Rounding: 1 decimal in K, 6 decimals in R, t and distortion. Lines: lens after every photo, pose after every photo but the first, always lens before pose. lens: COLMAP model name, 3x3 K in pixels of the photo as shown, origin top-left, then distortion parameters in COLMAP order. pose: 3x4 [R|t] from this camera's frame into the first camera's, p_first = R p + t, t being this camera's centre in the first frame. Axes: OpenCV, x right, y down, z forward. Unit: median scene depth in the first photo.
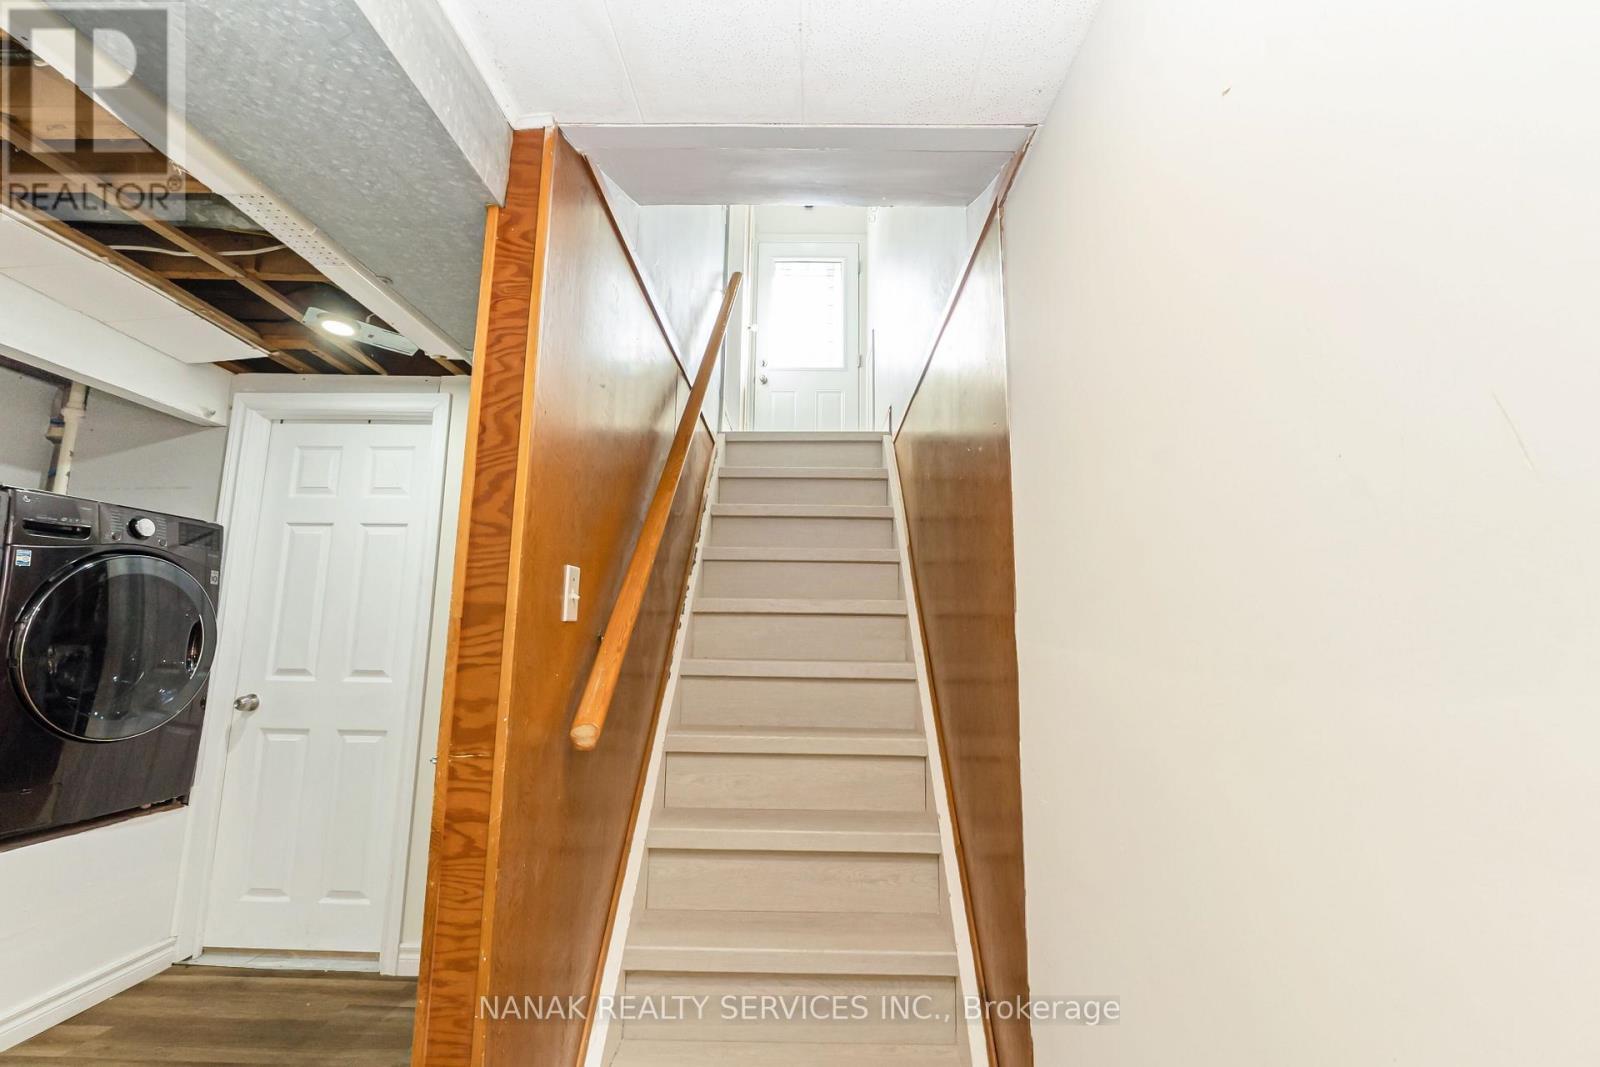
lens RADIAL K [[697.1, 0, 799.8], [0, 697.1, 530.8], [0, 0, 1]] dist [-0.003220, 0.000449]
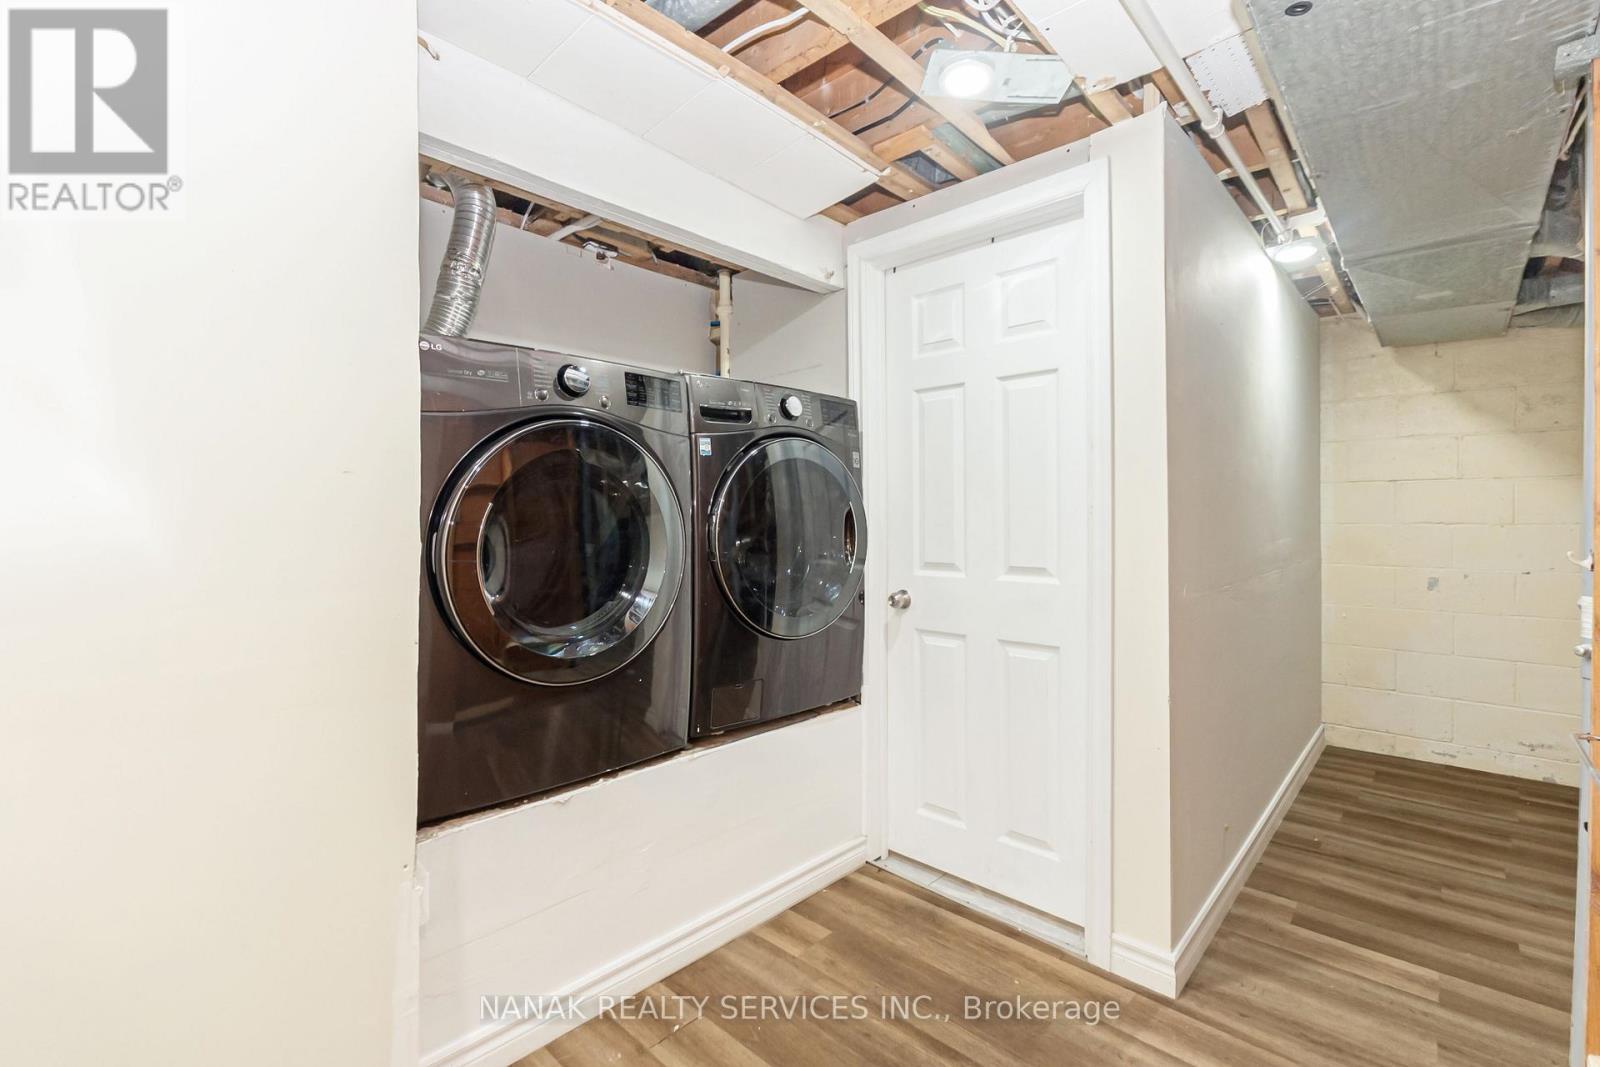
lens RADIAL K [[697.1, 0, 798.9], [0, 697.1, 527.1], [0, 0, 1]] dist [-0.003220, 0.000449]
pose [[0.743835, -0.008683, -0.668307, -0.324510], [0.116270, 0.986350, 0.116595, 0.042670], [0.658172, -0.164432, 0.734691, 0.307530]]
